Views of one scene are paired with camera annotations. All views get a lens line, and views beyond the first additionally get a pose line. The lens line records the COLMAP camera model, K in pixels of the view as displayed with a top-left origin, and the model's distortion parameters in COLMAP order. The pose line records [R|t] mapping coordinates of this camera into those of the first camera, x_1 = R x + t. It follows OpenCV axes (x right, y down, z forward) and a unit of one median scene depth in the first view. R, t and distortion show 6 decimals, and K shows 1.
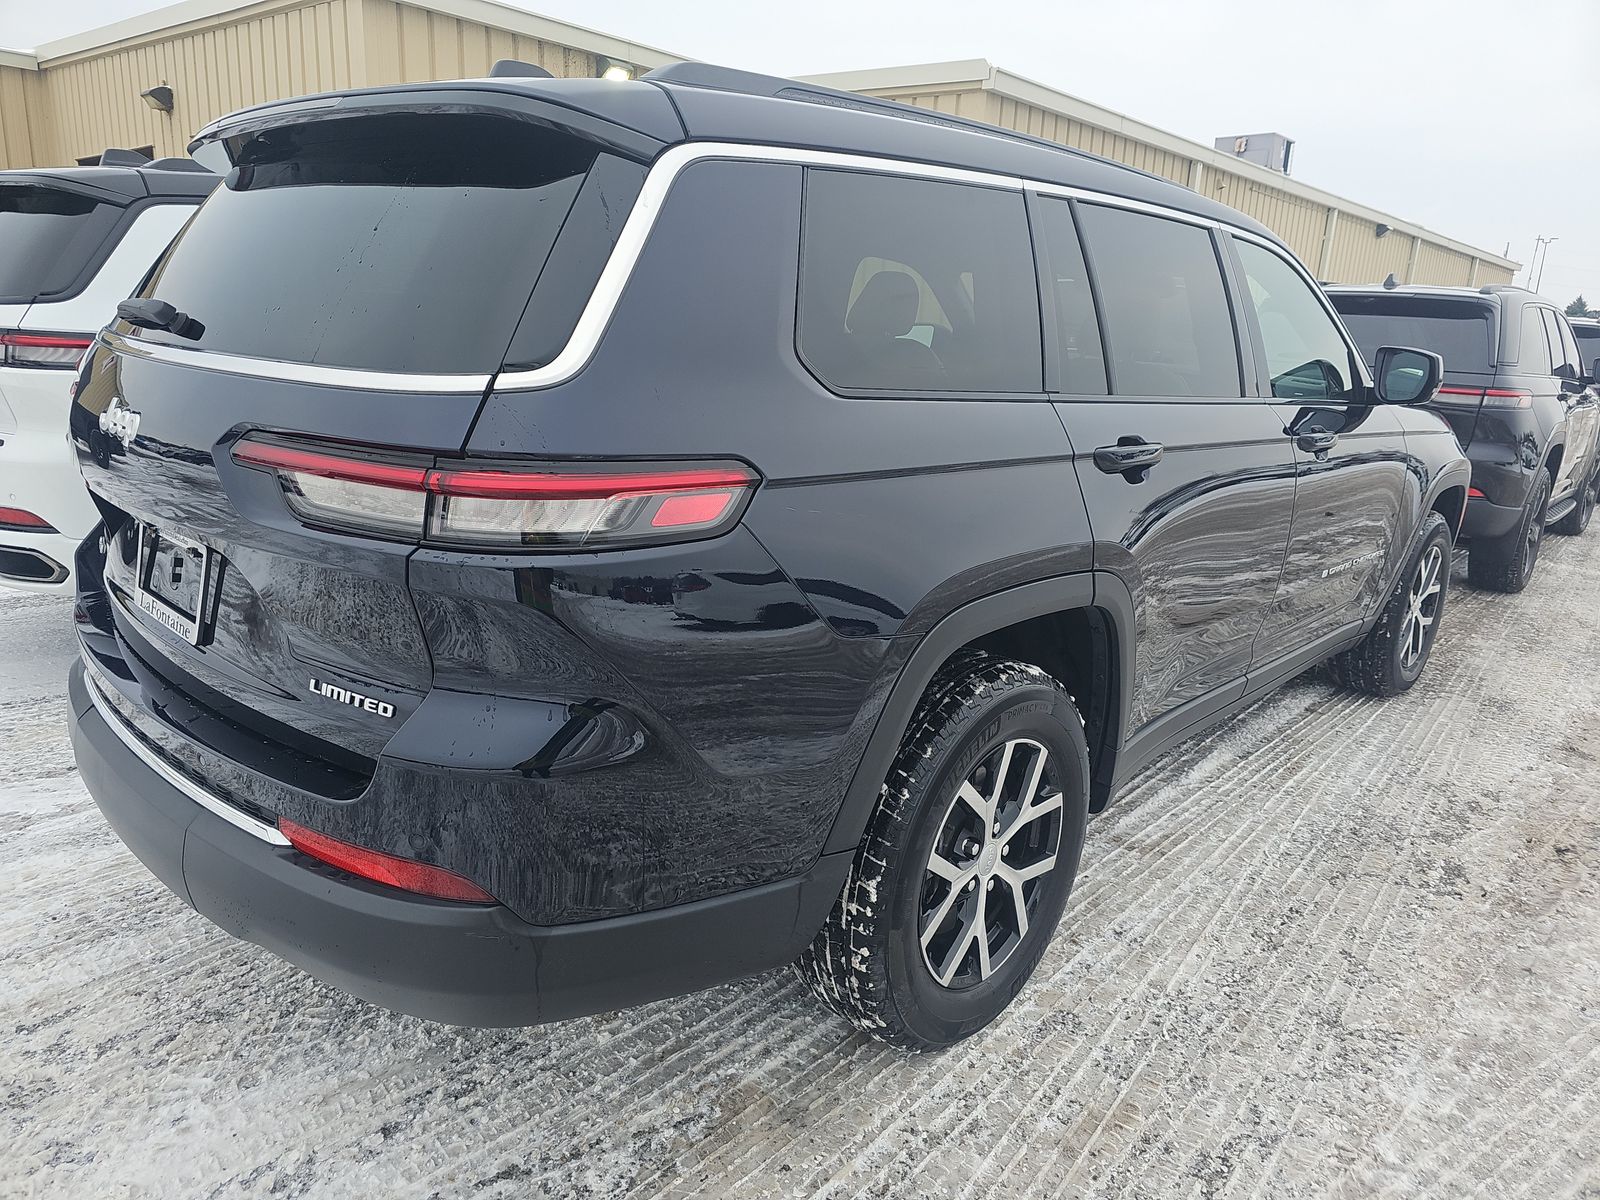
lens RADIAL K [[1052.7, 0, 818.2], [0, 1052.7, 600.5], [0, 0, 1]] dist [0.004395, 0.002389]
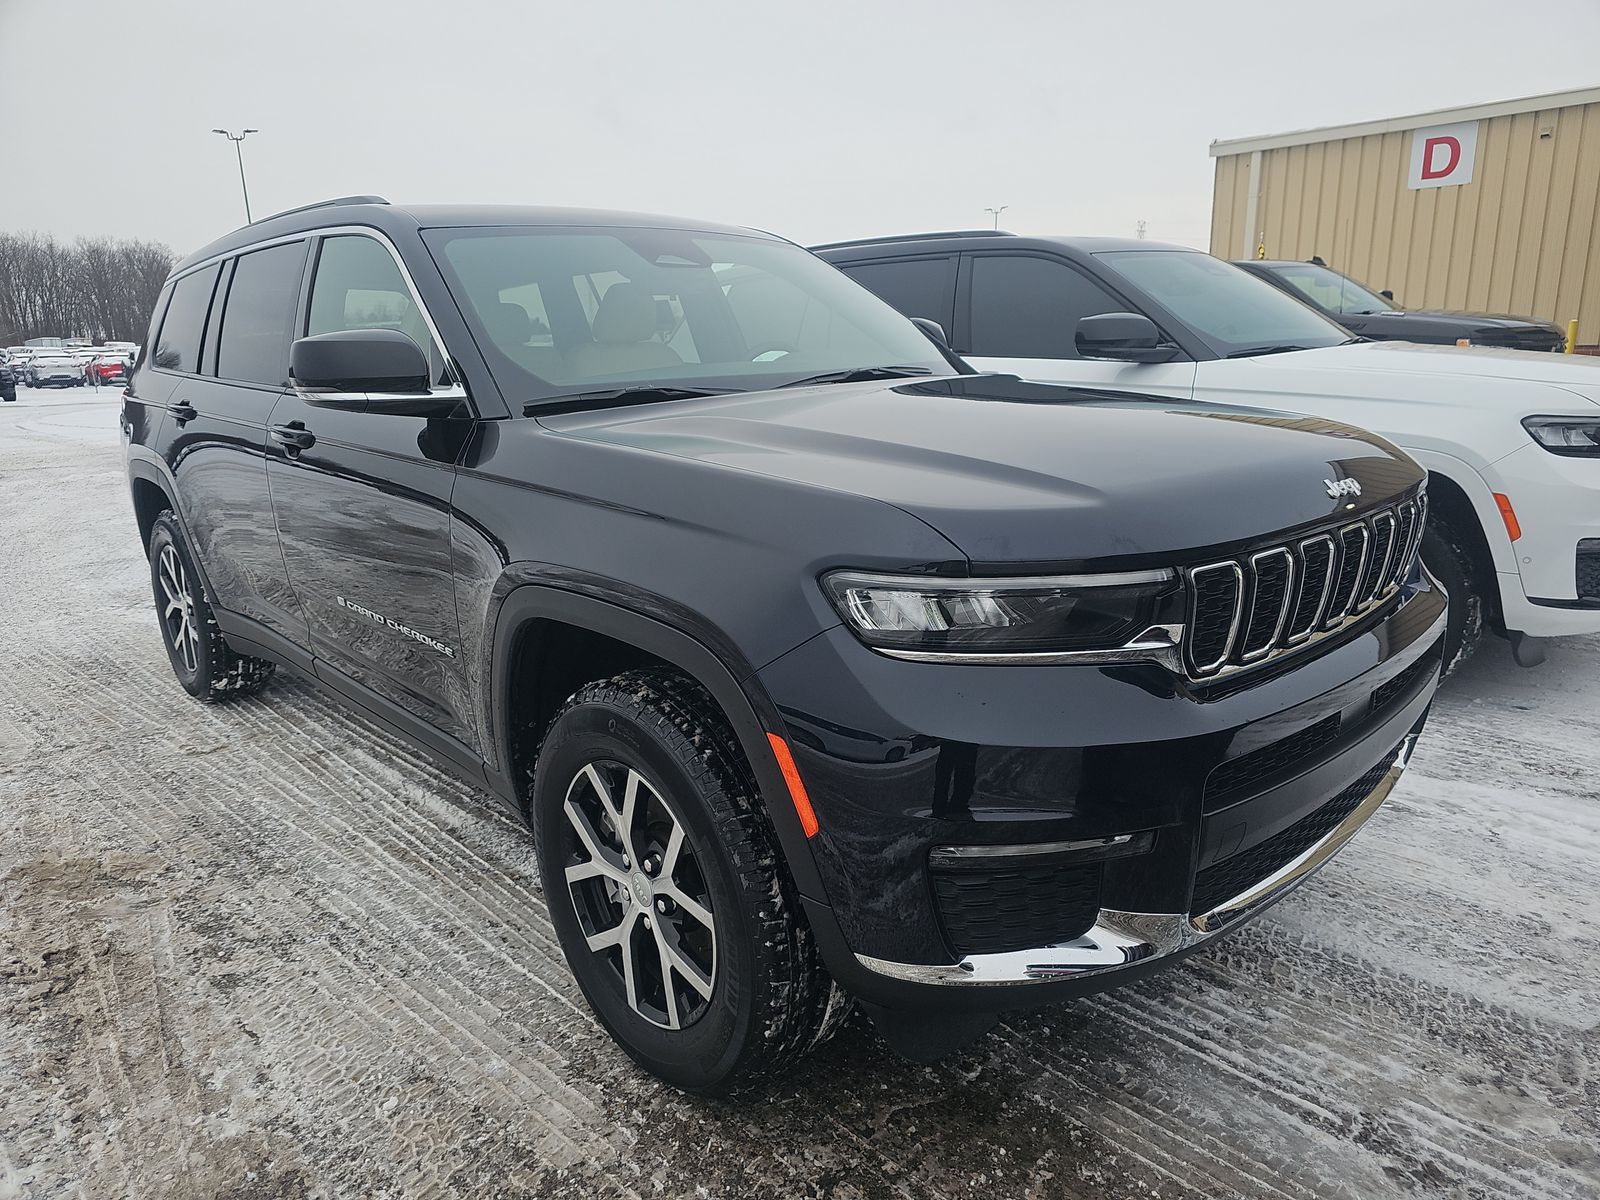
lens RADIAL K [[1052.7, 0, 818.2], [0, 1052.7, 600.5], [0, 0, 1]] dist [0.004395, 0.002389]
pose [[-0.066113, 0.181150, -0.981231, 2.293802], [-0.250499, 0.948876, 0.192055, -0.505501], [0.965857, 0.258495, -0.017355, 2.448990]]
